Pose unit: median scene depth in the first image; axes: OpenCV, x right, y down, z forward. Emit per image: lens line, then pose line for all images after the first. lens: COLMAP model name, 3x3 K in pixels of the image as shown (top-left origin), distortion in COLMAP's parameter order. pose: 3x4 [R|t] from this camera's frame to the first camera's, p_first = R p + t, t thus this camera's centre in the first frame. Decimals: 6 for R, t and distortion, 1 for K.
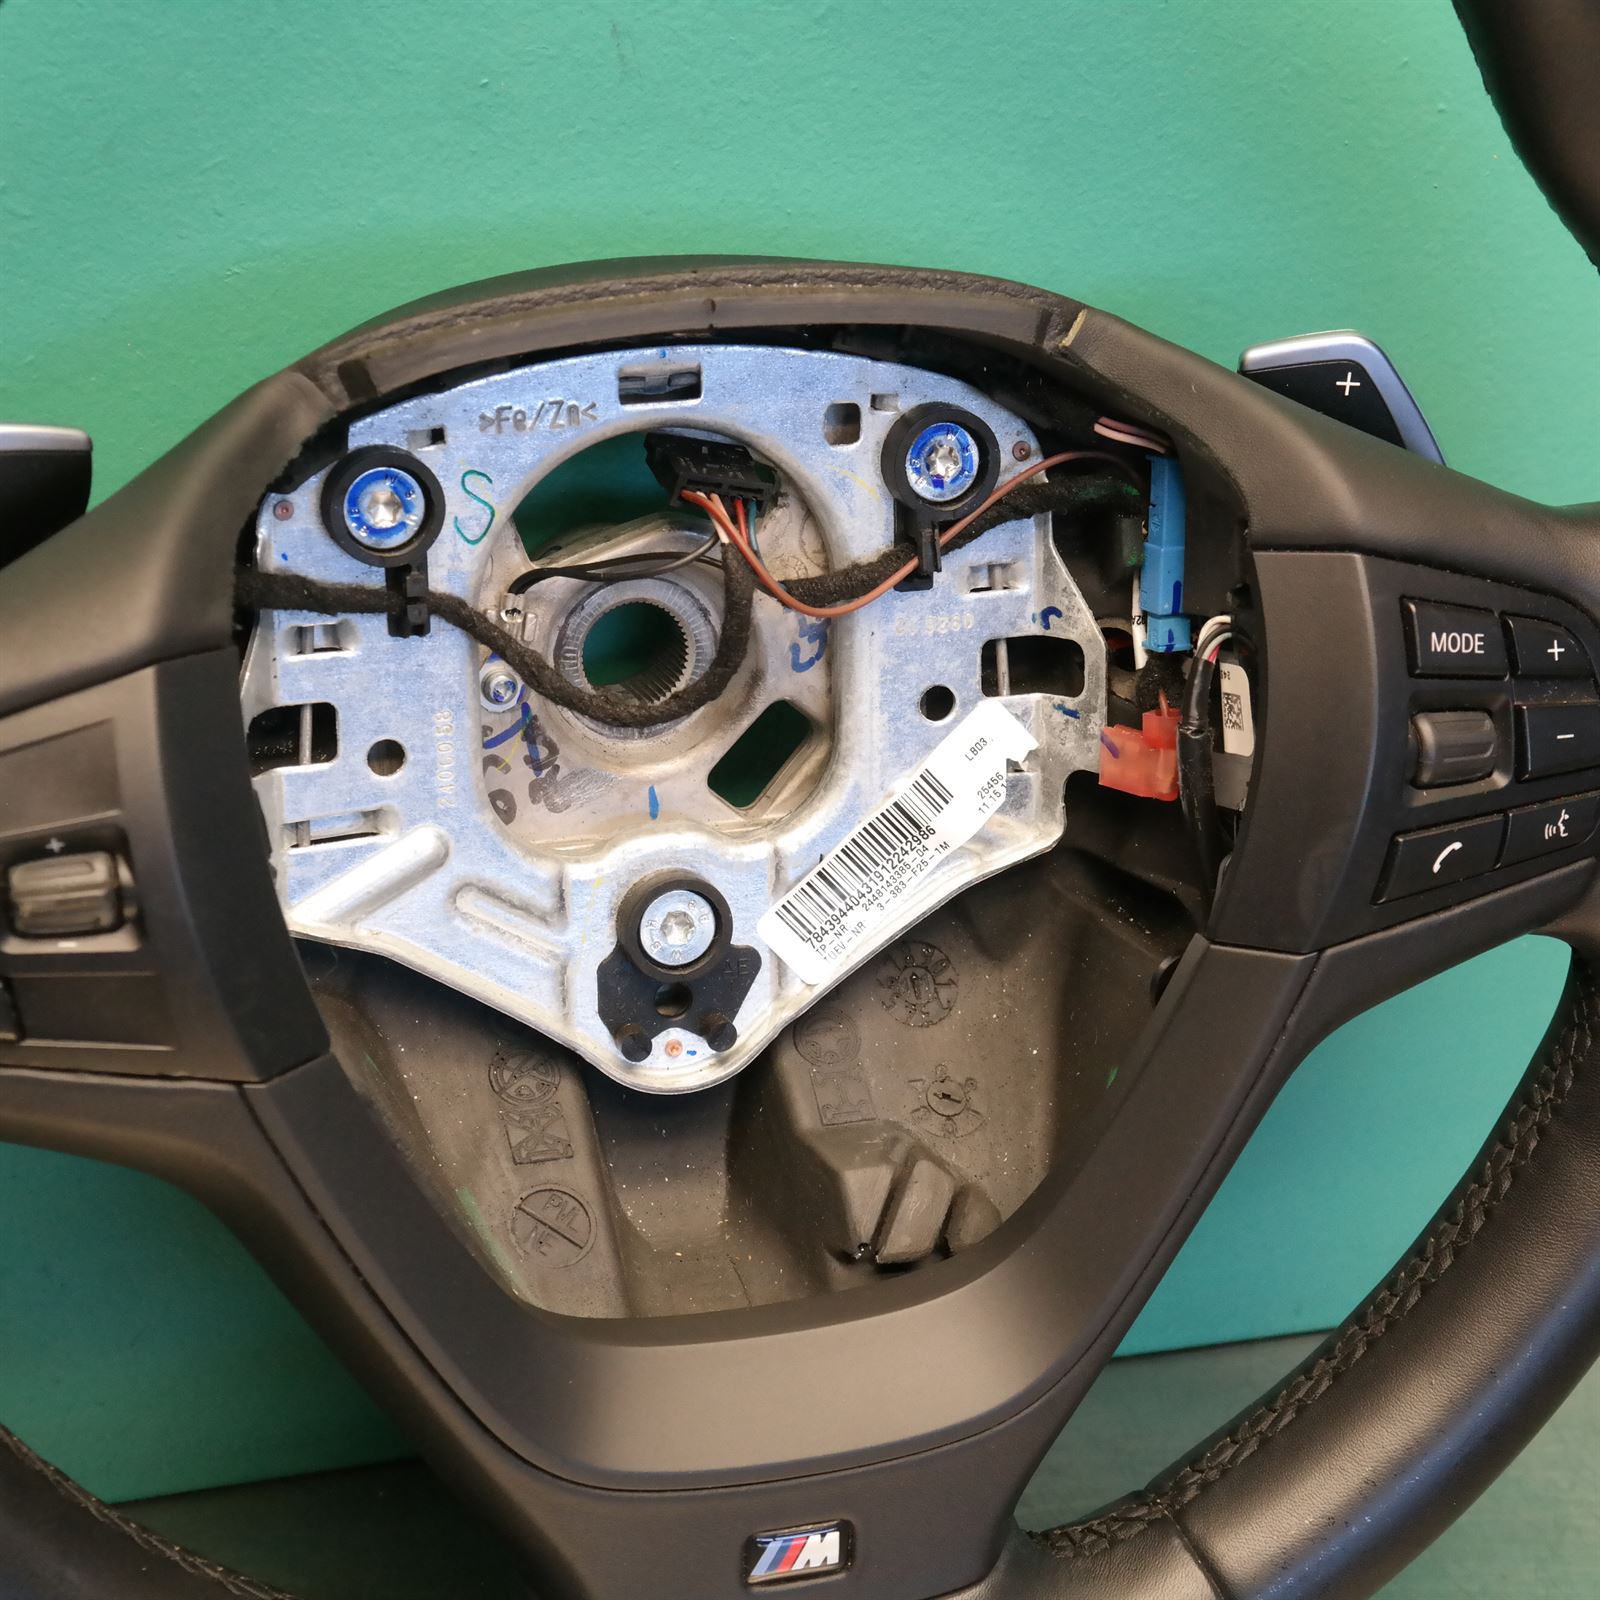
lens RADIAL K [[4317.7, 0, 785.4], [0, 4317.7, 810.7], [0, 0, 1]] dist [0.189995, 0.000000]
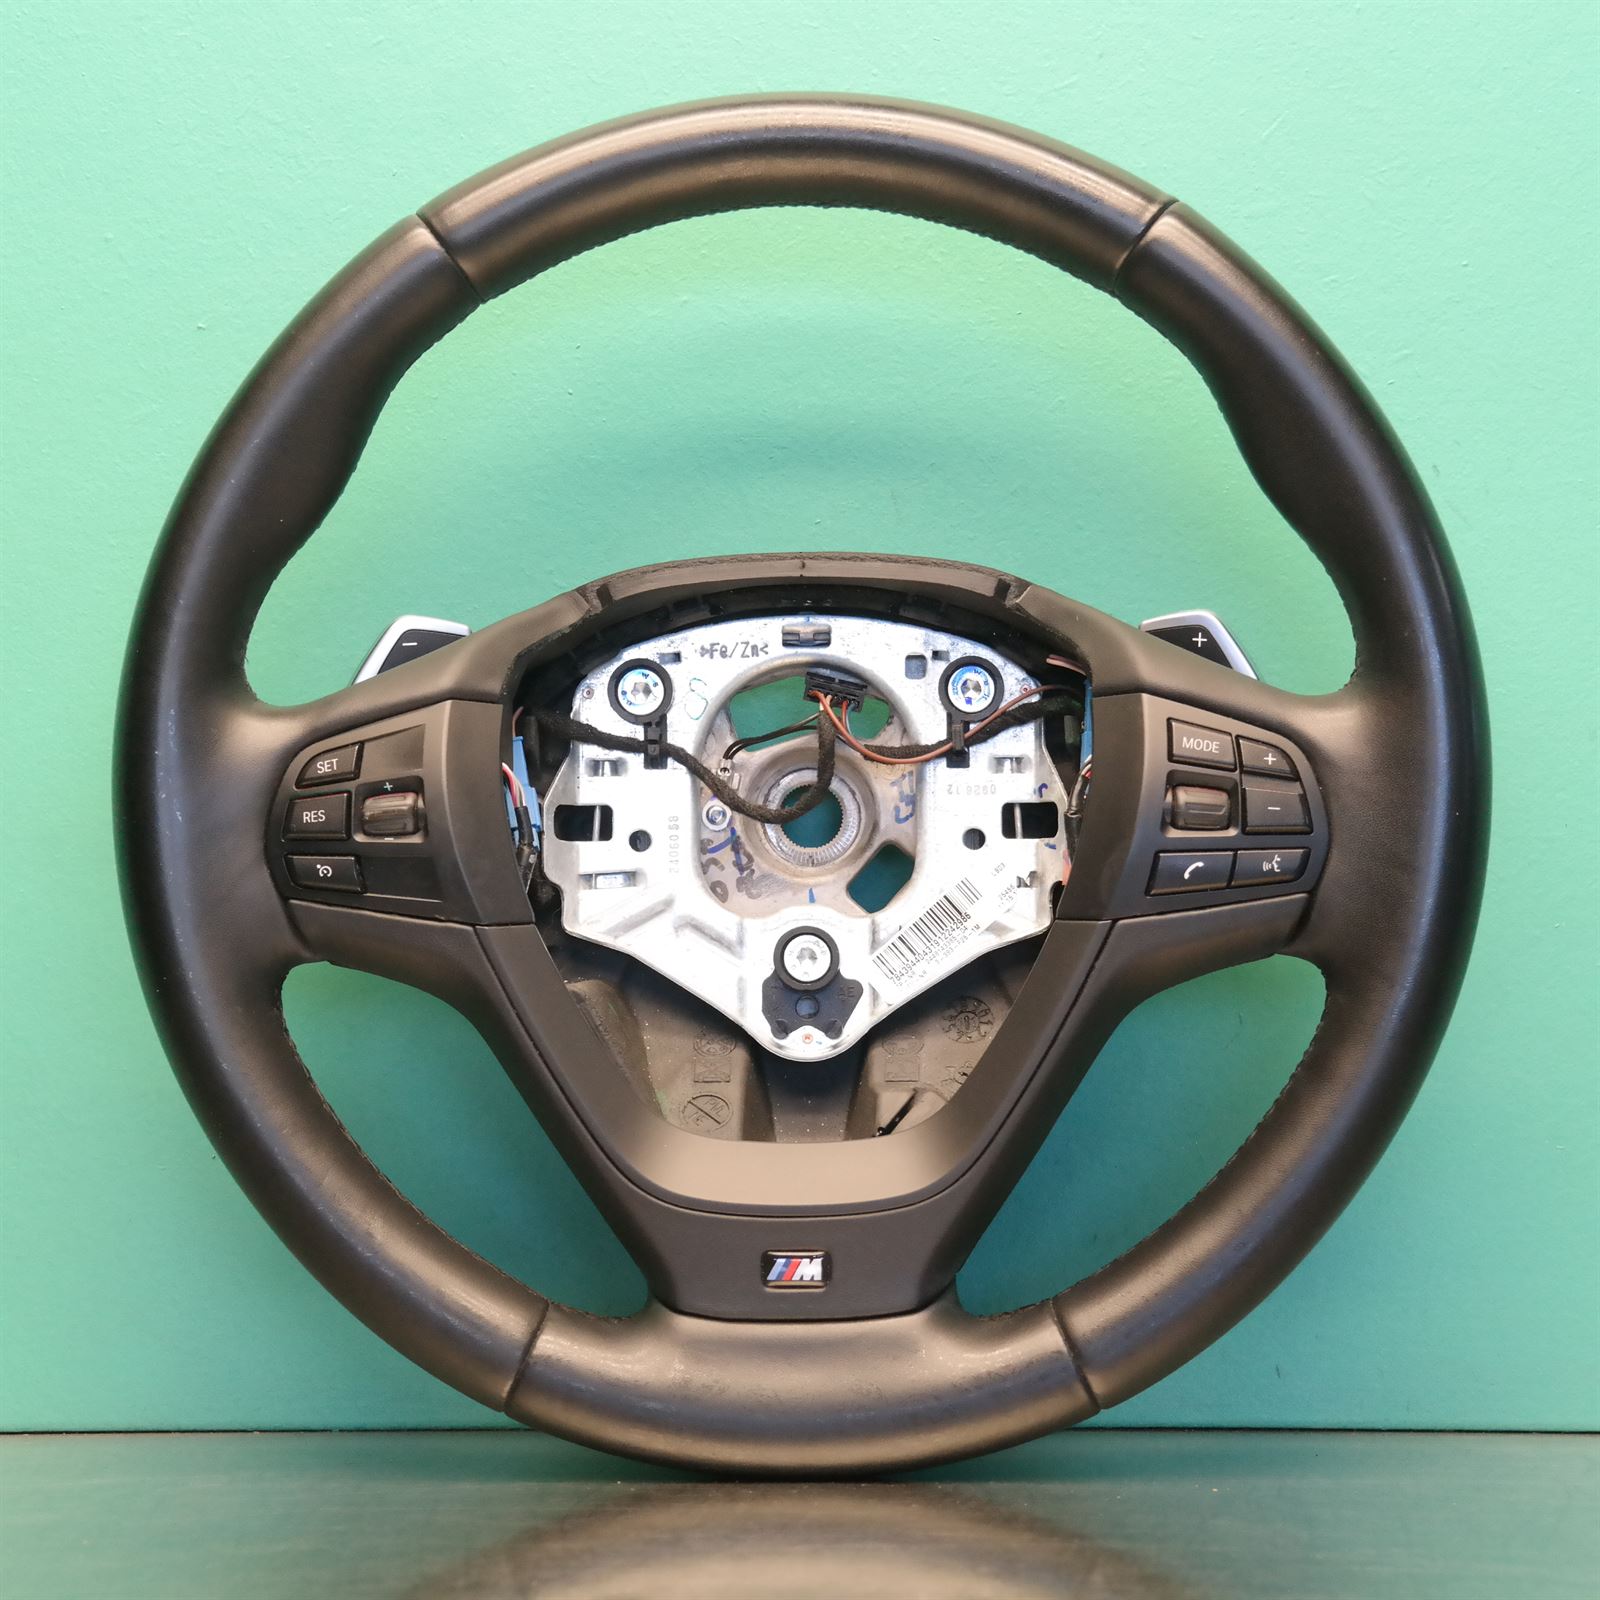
lens RADIAL K [[4864.8, 0, 794.2], [0, 4864.8, 801.4], [0, 0, 1]] dist [0.226510, 0.000000]
pose [[0.935686, -0.010781, -0.352668, 0.660493], [-0.111483, 0.939294, -0.324497, 0.604384], [0.334757, 0.342943, 0.877683, -0.713302]]
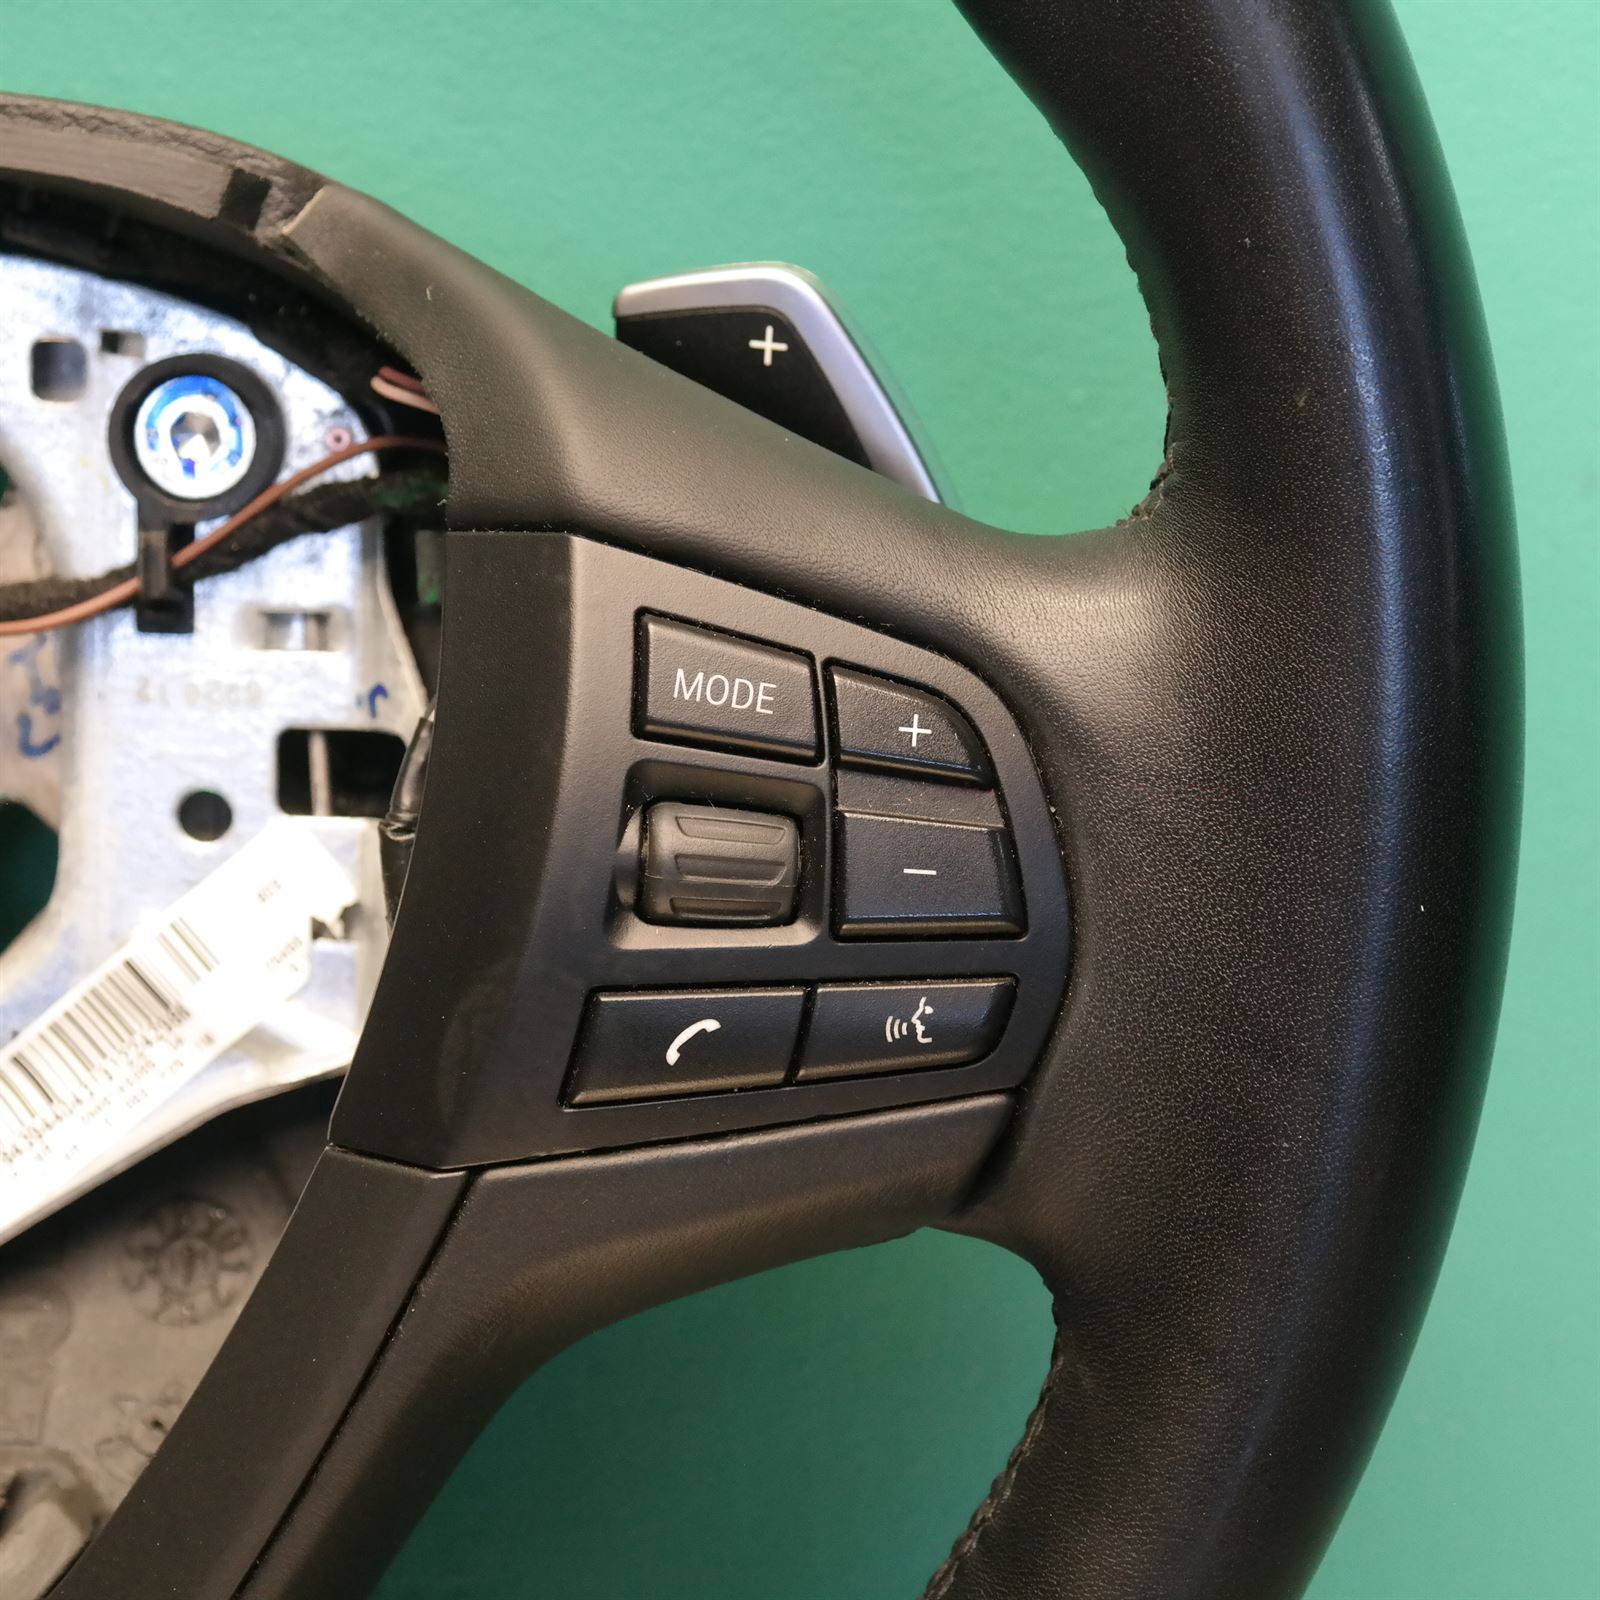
lens RADIAL K [[4864.8, 0, 796.3], [0, 4864.8, 800.2], [0, 0, 1]] dist [0.226510, 0.000000]
pose [[0.936776, 0.068291, -0.343201, 0.390340], [-0.130229, 0.978360, -0.160786, 0.084002], [0.324794, 0.195315, 0.925398, 0.350251]]
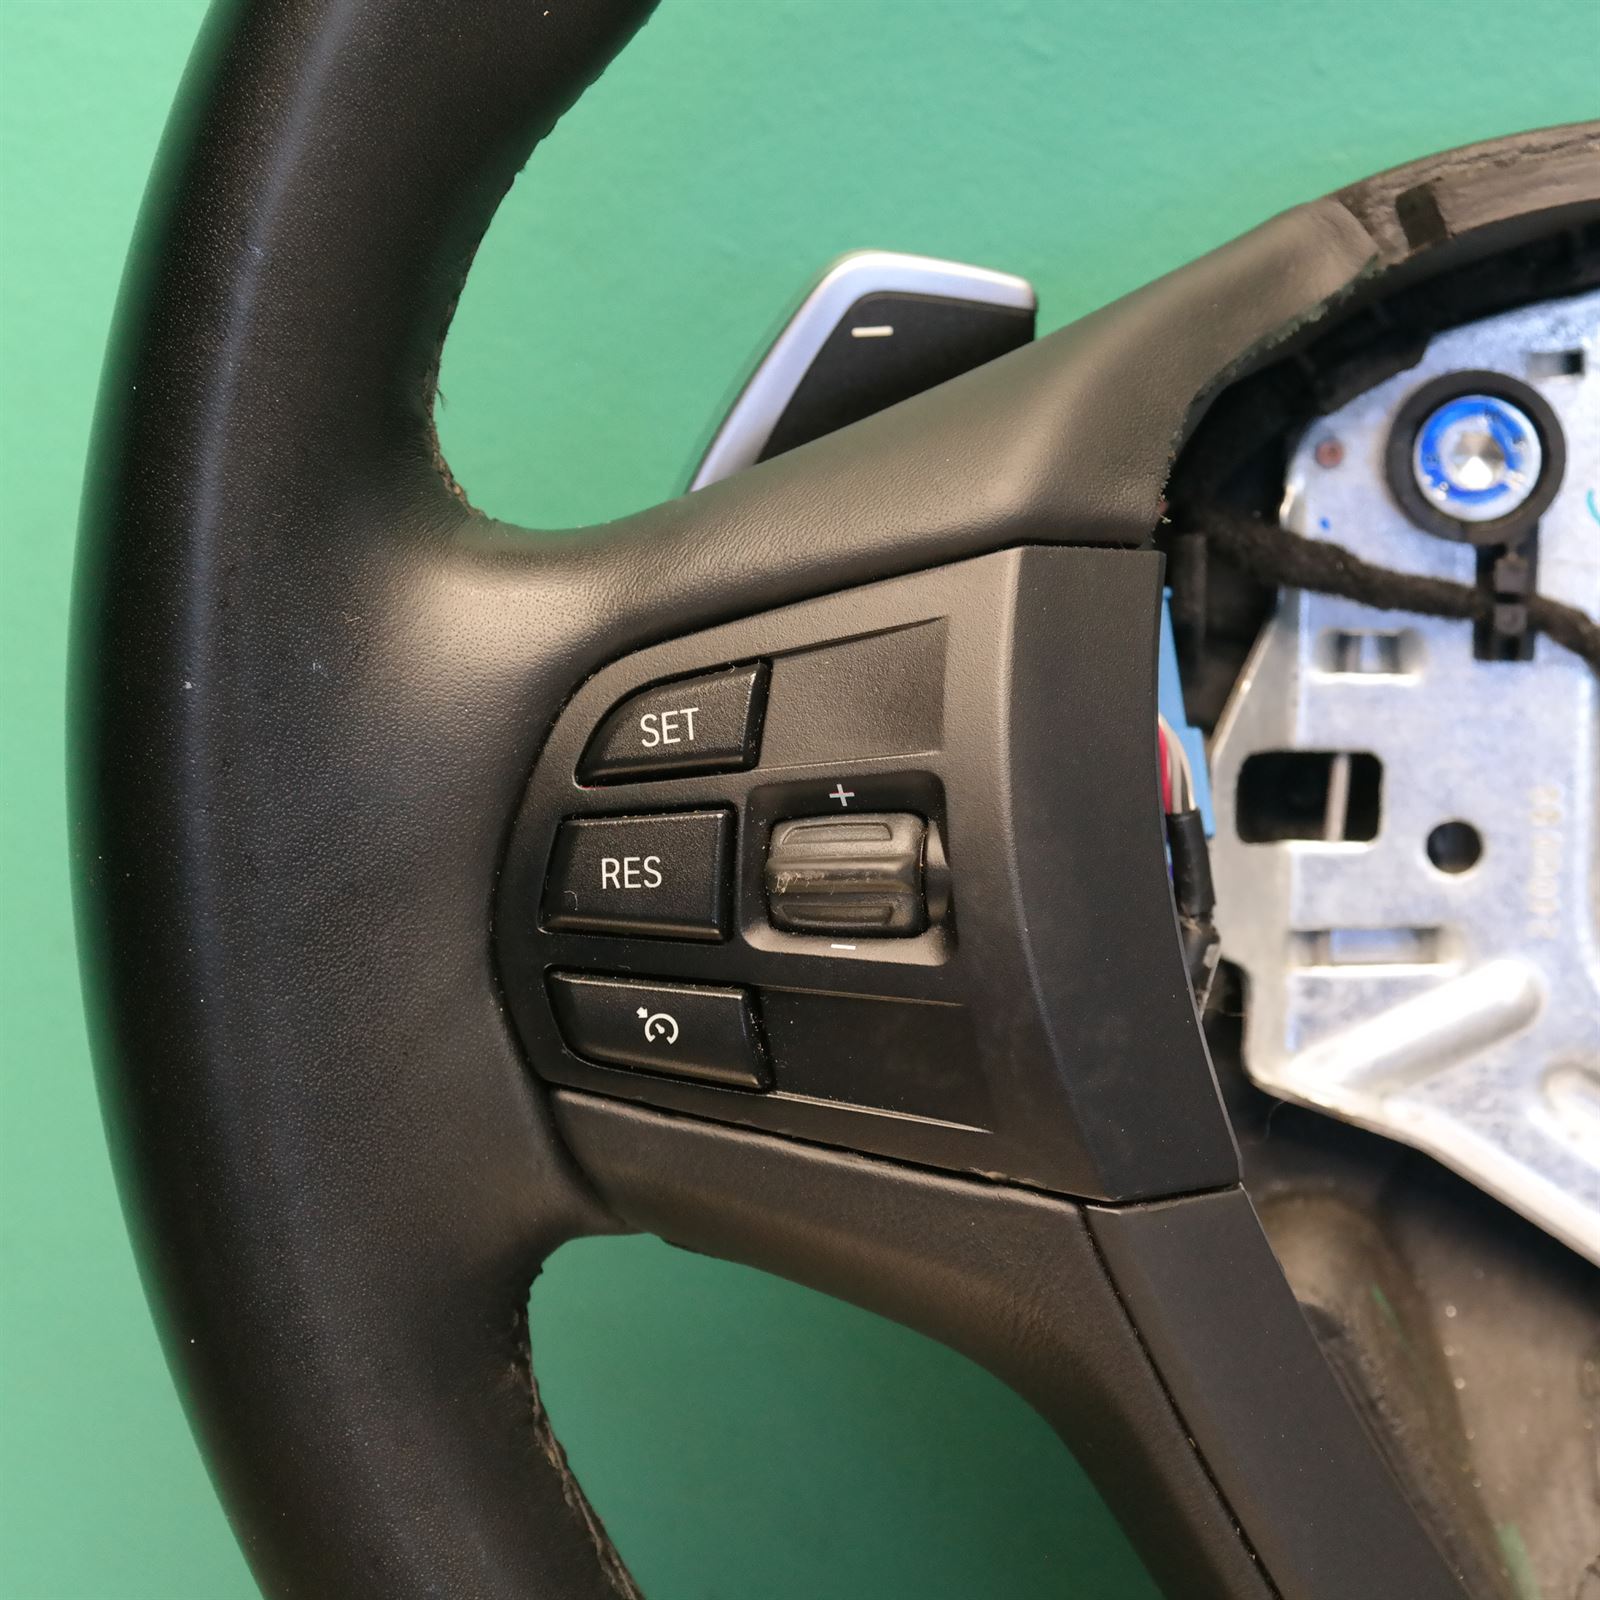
lens RADIAL K [[4864.8, 0, 799.2], [0, 4864.8, 781.2], [0, 0, 1]] dist [0.226510, 0.000000]
pose [[0.929609, 0.072667, -0.361311, 0.085200], [-0.137274, 0.978096, -0.156476, 0.109368], [0.342026, 0.195060, 0.919222, 0.270544]]
